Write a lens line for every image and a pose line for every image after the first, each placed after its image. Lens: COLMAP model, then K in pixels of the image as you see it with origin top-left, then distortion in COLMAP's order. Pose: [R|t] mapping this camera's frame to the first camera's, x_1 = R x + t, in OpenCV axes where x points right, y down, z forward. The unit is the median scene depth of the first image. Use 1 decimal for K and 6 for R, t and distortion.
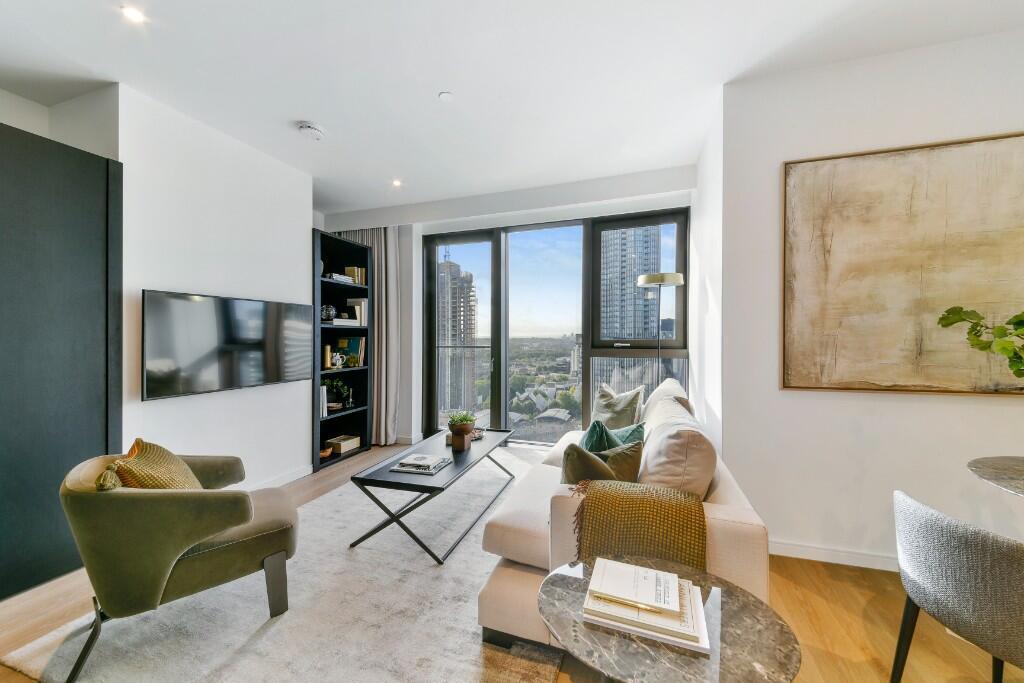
lens RADIAL K [[345.9, 0, 512.0], [0, 345.9, 341.5], [0, 0, 1]] dist [0.000040, -0.000095]
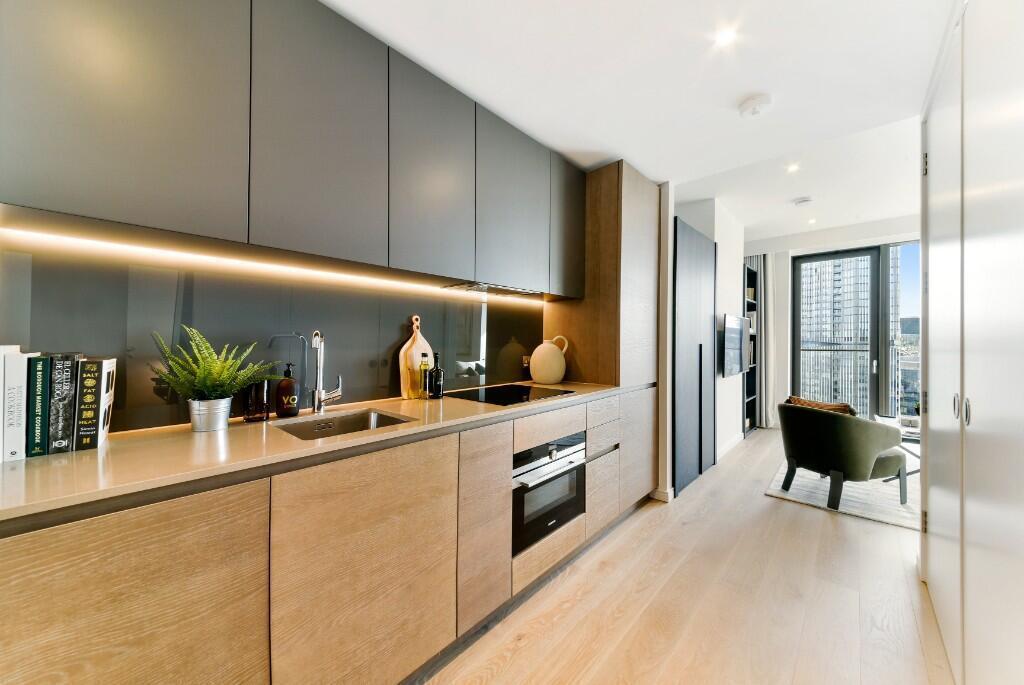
lens RADIAL K [[345.9, 0, 512.0], [0, 345.9, 342.5], [0, 0, 1]] dist [0.000040, -0.000095]
pose [[0.900586, -0.004927, -0.434649, -0.703183], [-0.001723, 0.999887, -0.014904, 0.012544], [0.434674, 0.014171, 0.900477, -0.570469]]
